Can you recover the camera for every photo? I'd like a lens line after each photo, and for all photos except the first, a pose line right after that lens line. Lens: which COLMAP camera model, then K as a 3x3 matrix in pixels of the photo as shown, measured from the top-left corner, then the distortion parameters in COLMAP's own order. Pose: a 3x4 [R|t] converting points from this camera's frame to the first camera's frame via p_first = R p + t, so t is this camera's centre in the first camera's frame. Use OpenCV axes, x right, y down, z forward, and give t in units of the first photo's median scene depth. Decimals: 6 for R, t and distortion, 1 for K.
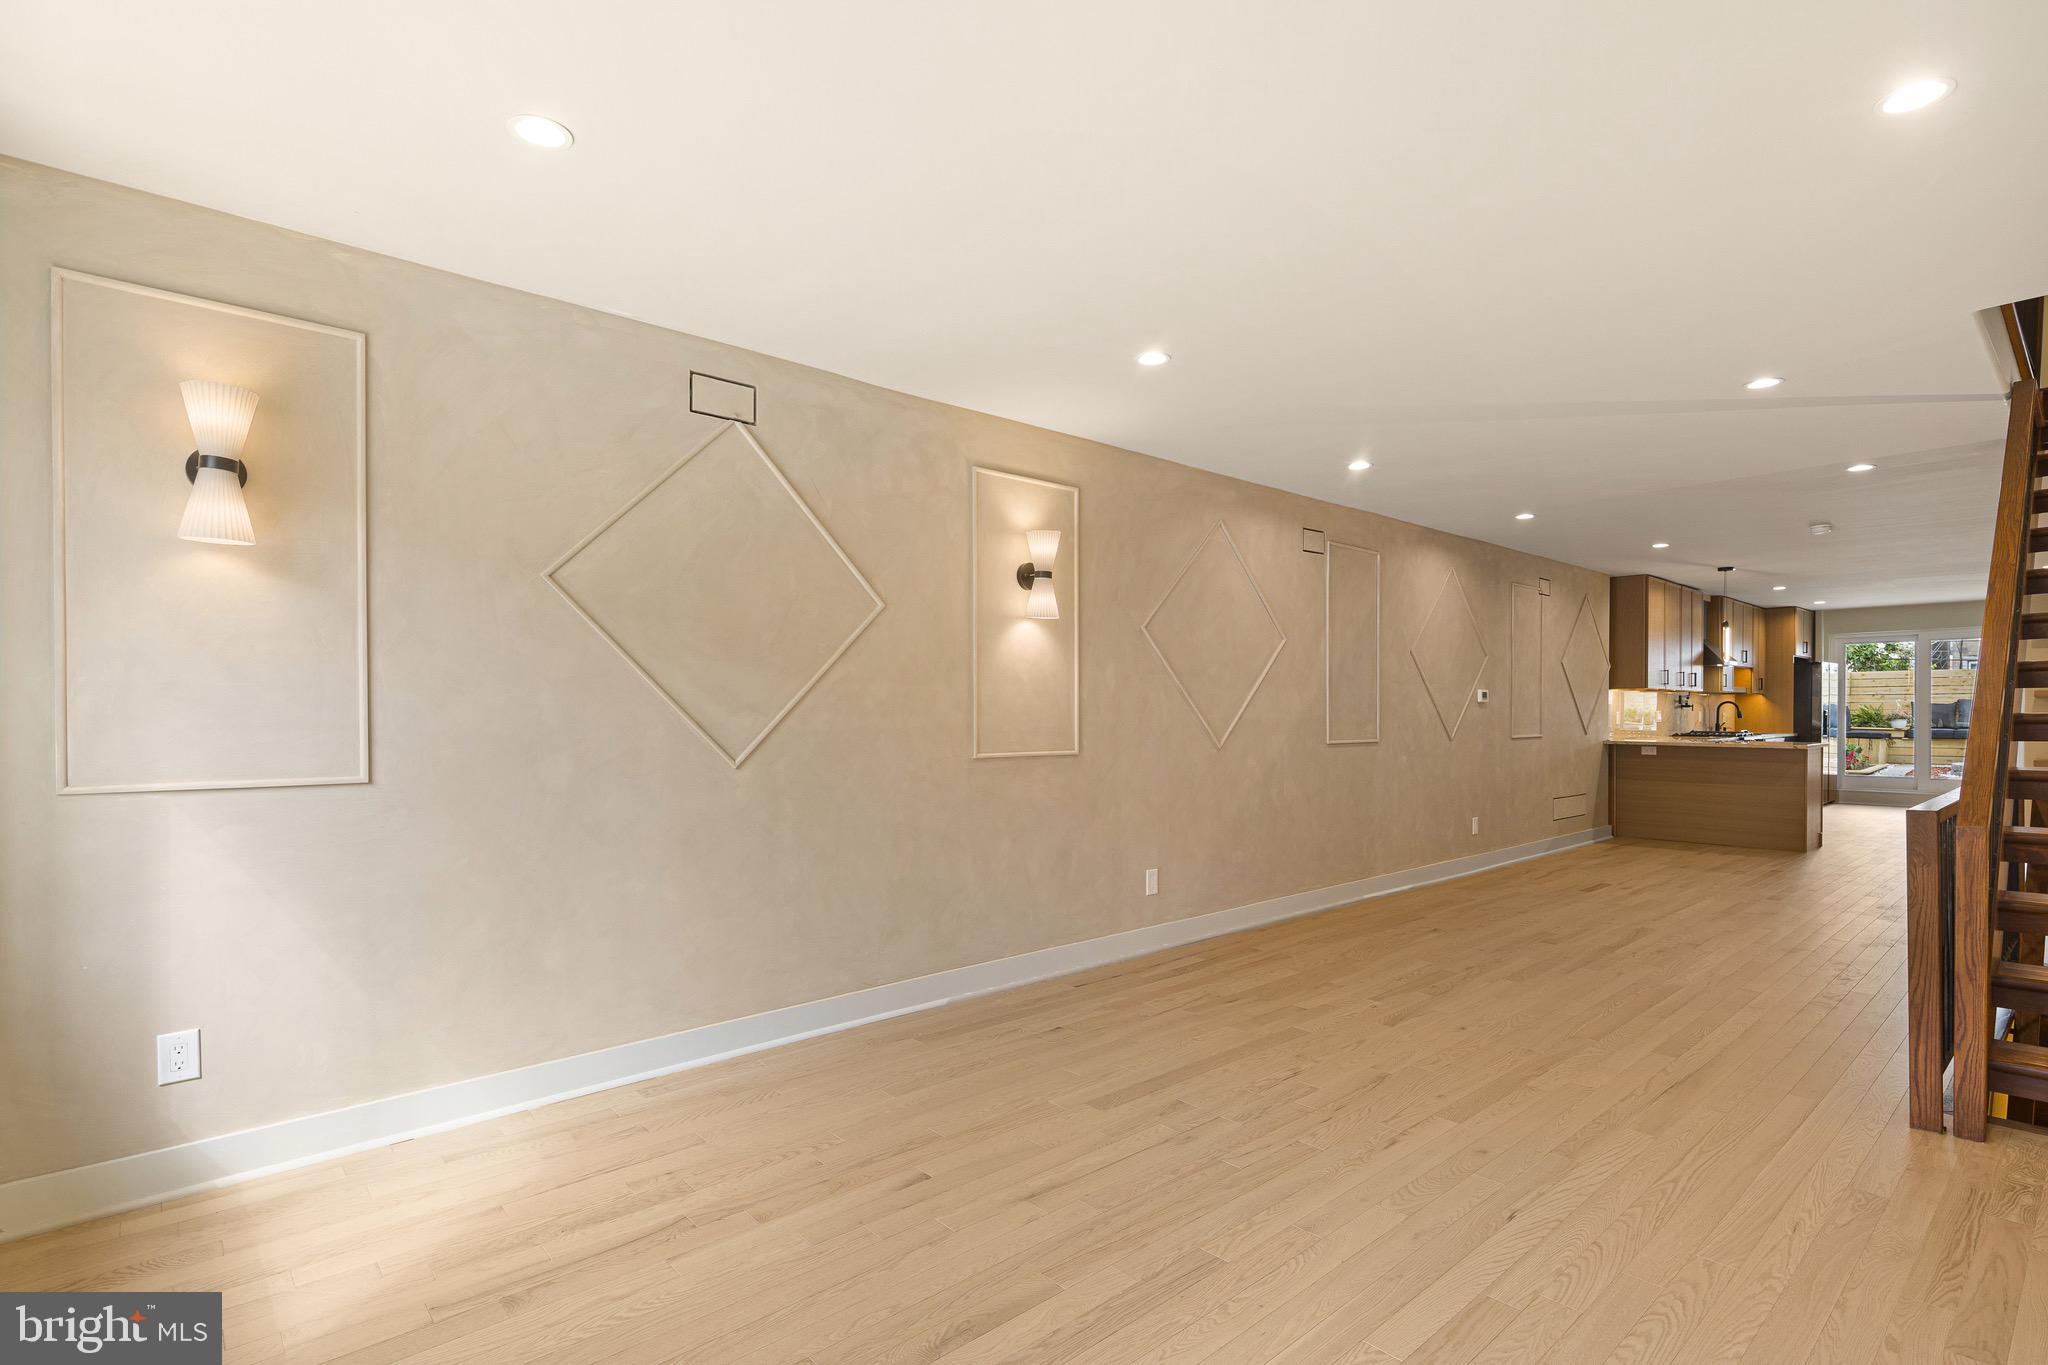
lens RADIAL K [[1004.3, 0, 1004.5], [0, 1004.3, 711.7], [0, 0, 1]] dist [-0.000655, -0.000296]
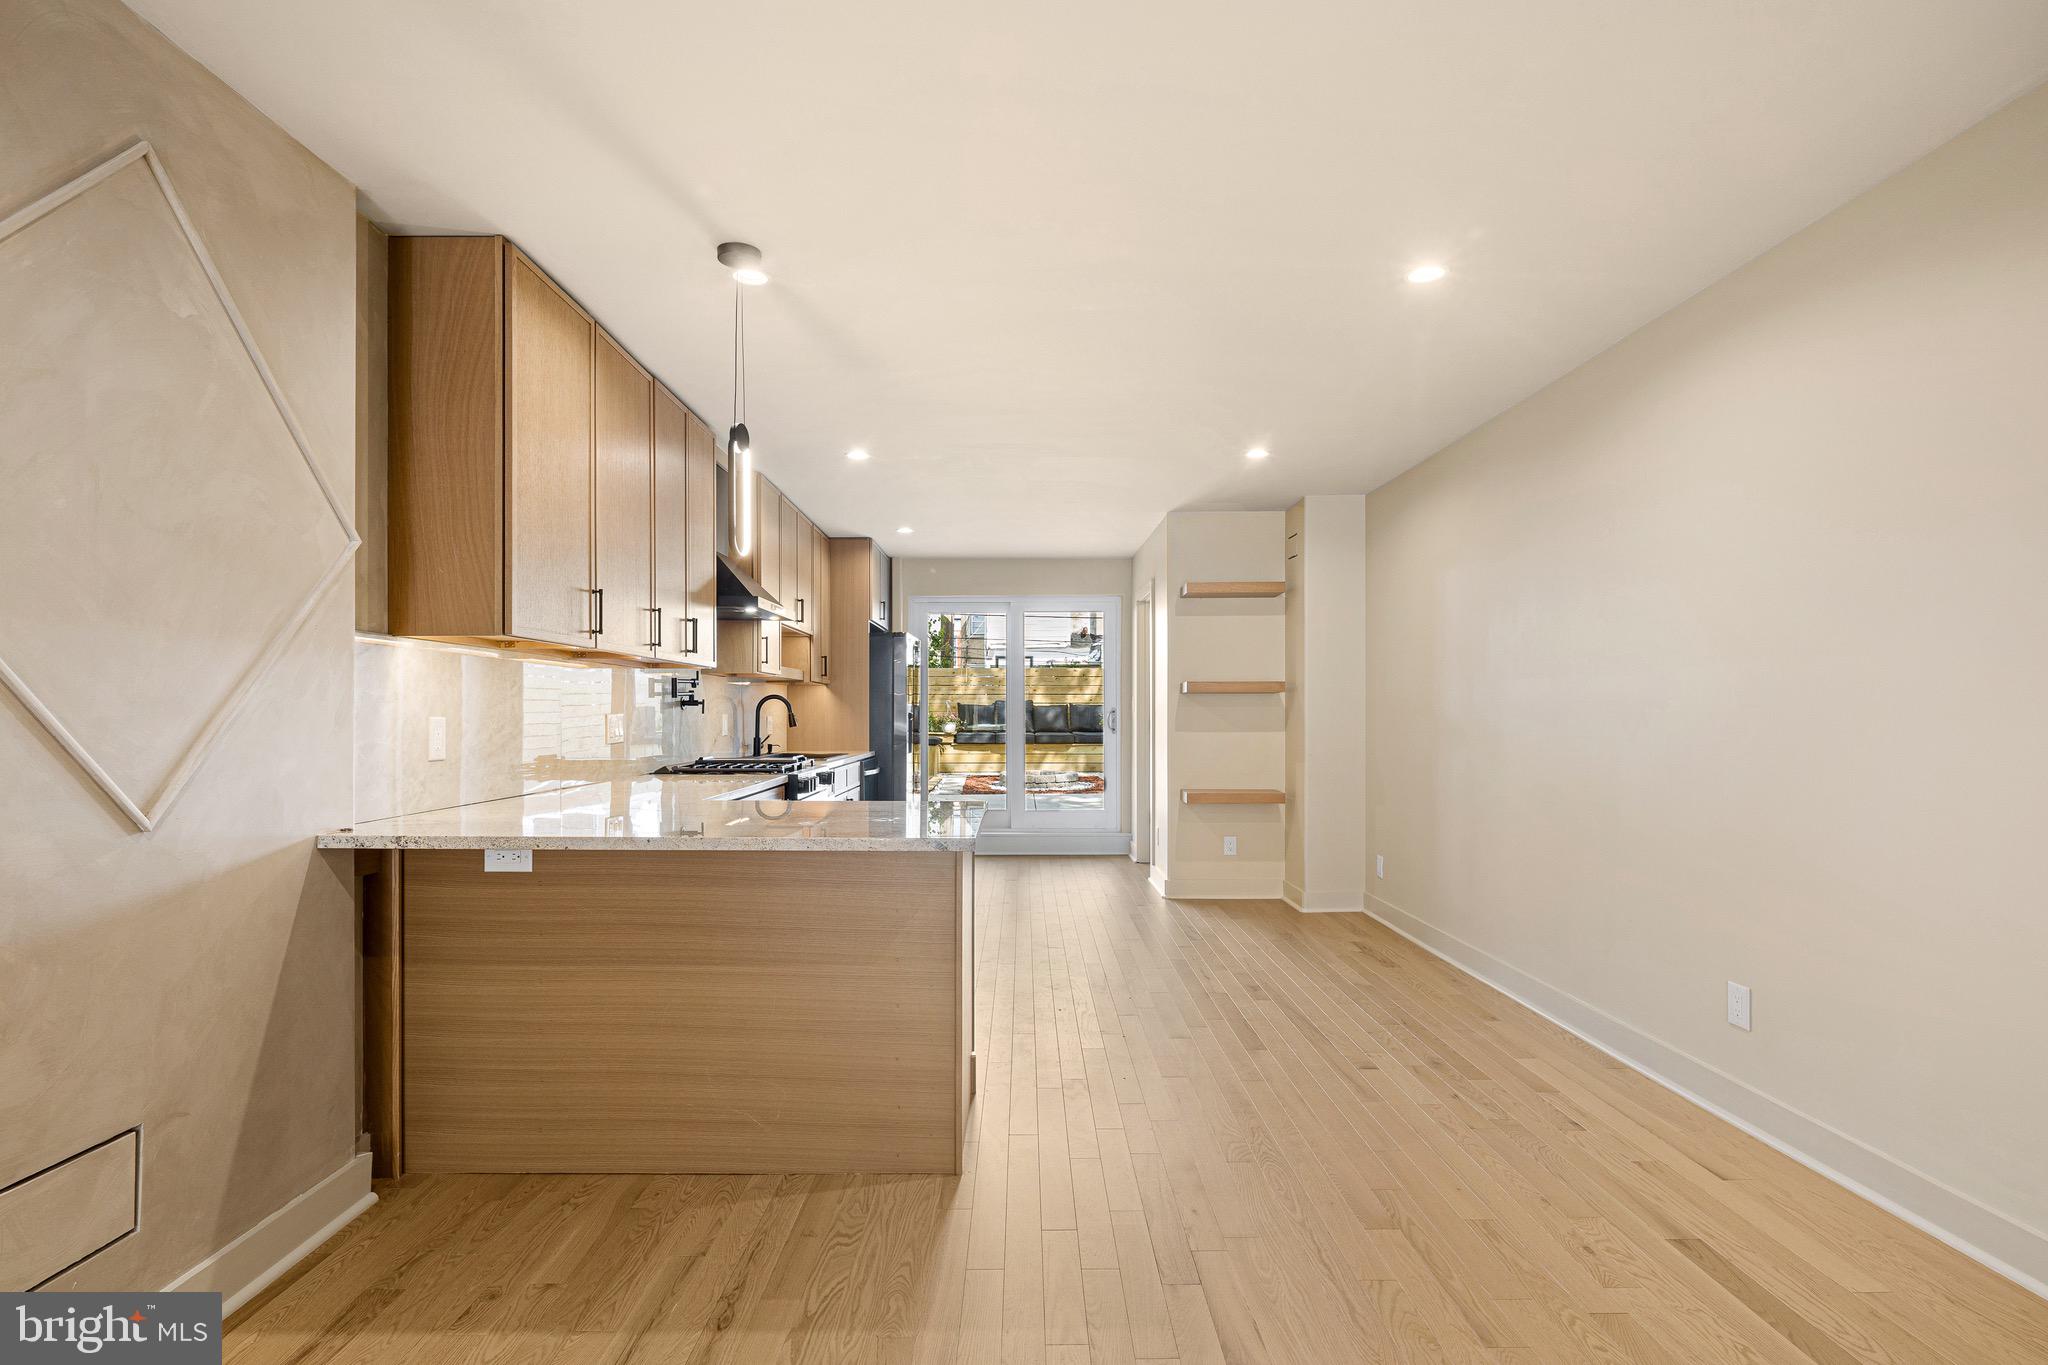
lens RADIAL K [[1004.3, 0, 1013.4], [0, 1004.3, 703.2], [0, 0, 1]] dist [-0.000655, -0.000296]
pose [[0.669163, 0.005415, 0.743096, 0.456533], [0.001557, 0.999961, -0.008689, -0.001945], [-0.743114, 0.006971, 0.669129, 0.612290]]
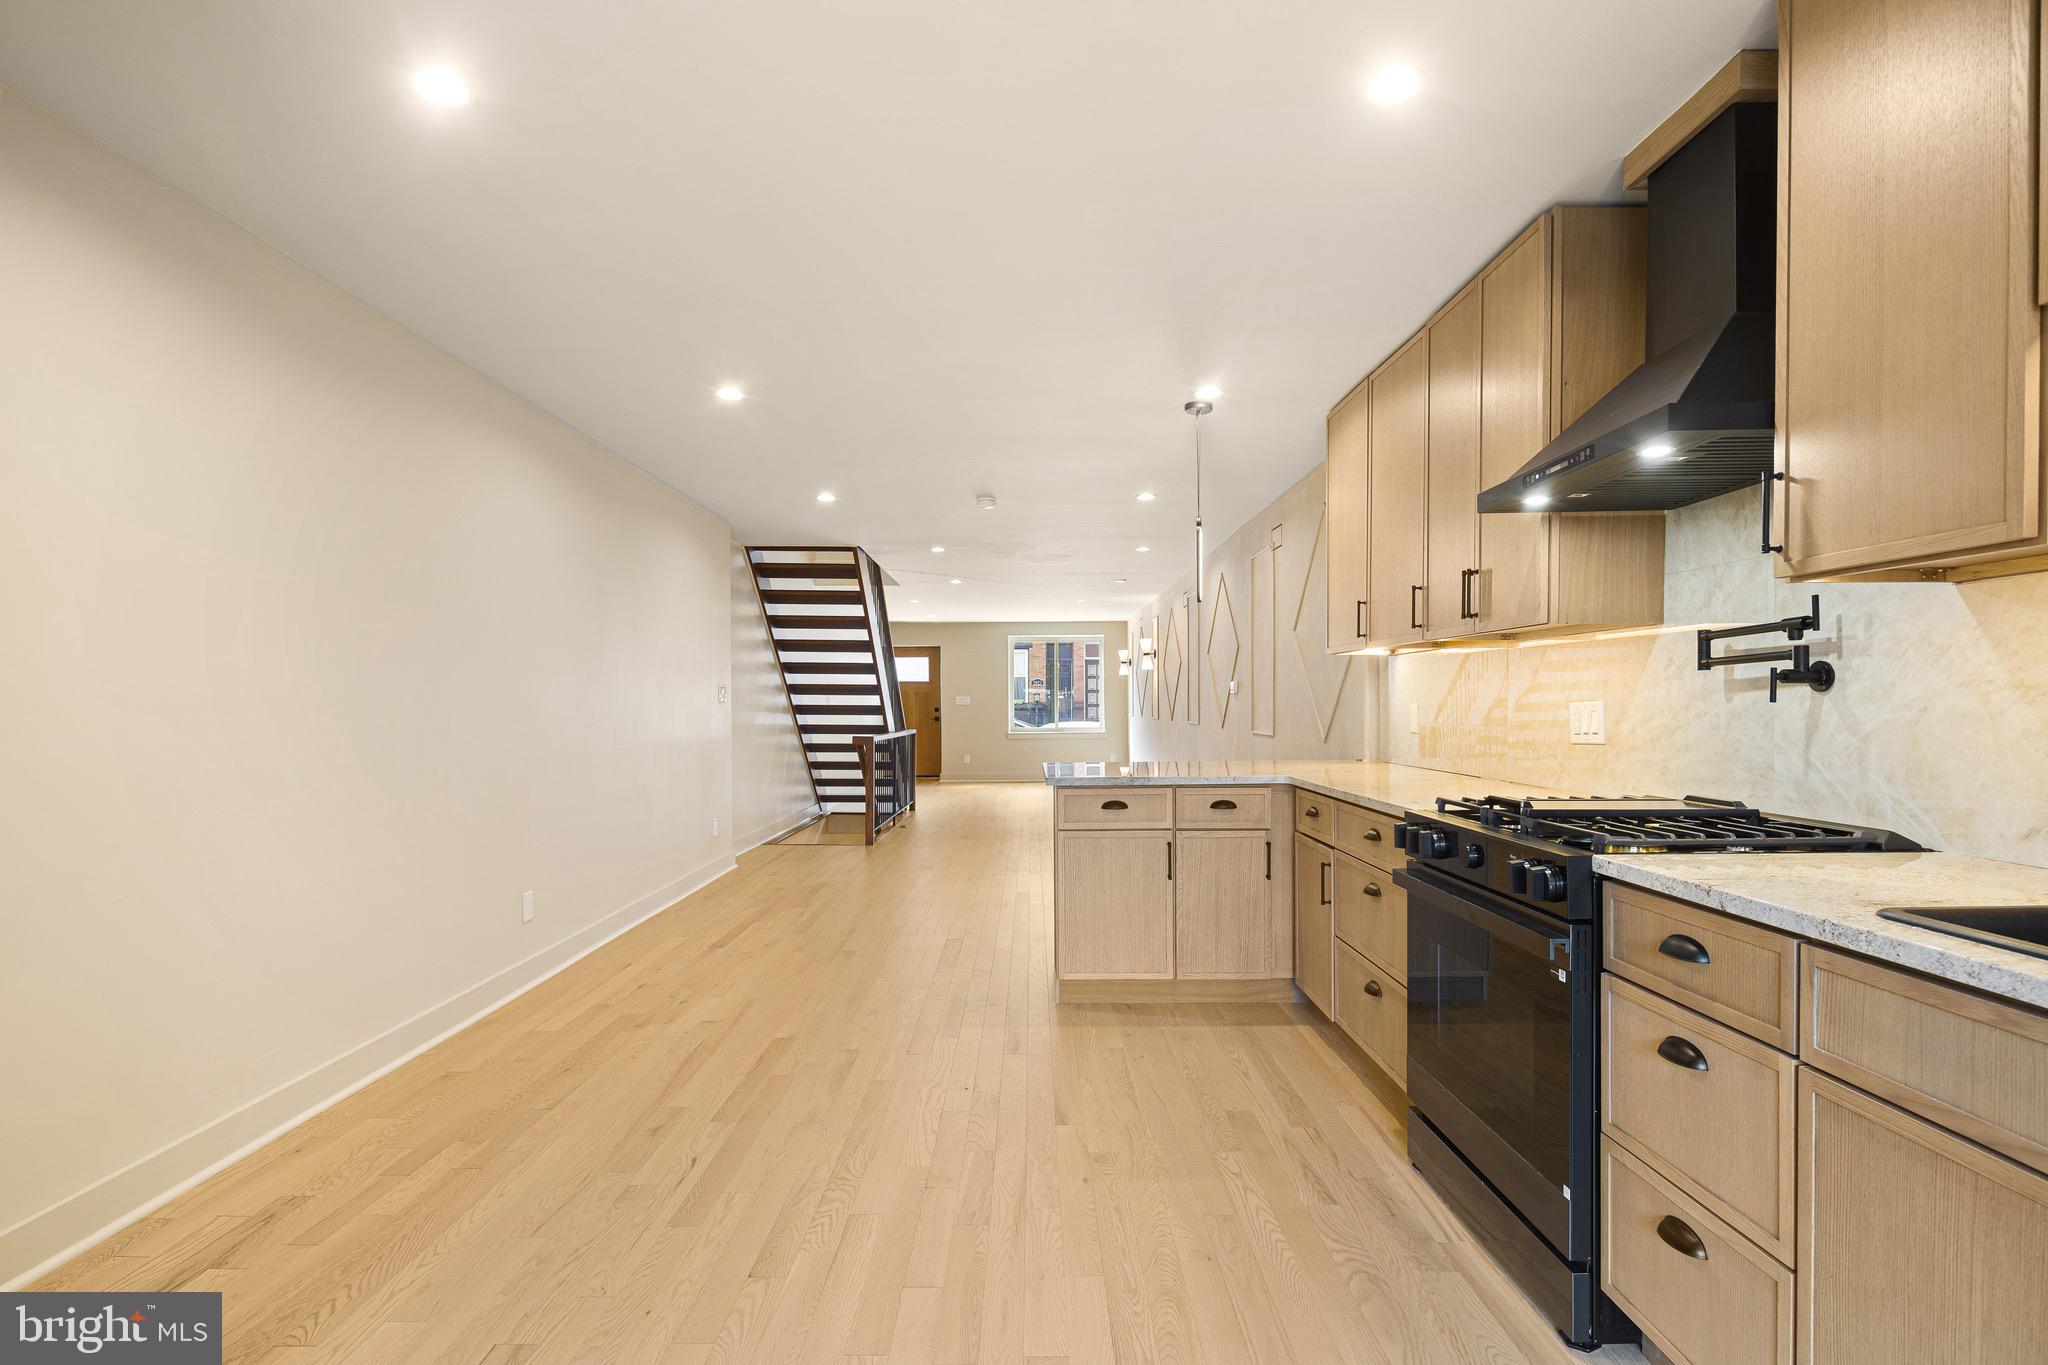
lens RADIAL K [[1004.3, 0, 1017.0], [0, 1004.3, 720.5], [0, 0, 1]] dist [-0.000655, -0.000296]
pose [[-0.678870, 0.013637, -0.734132, 0.951226], [0.000819, 0.999841, 0.017815, -0.001191], [0.734258, 0.011493, -0.678773, 1.058061]]
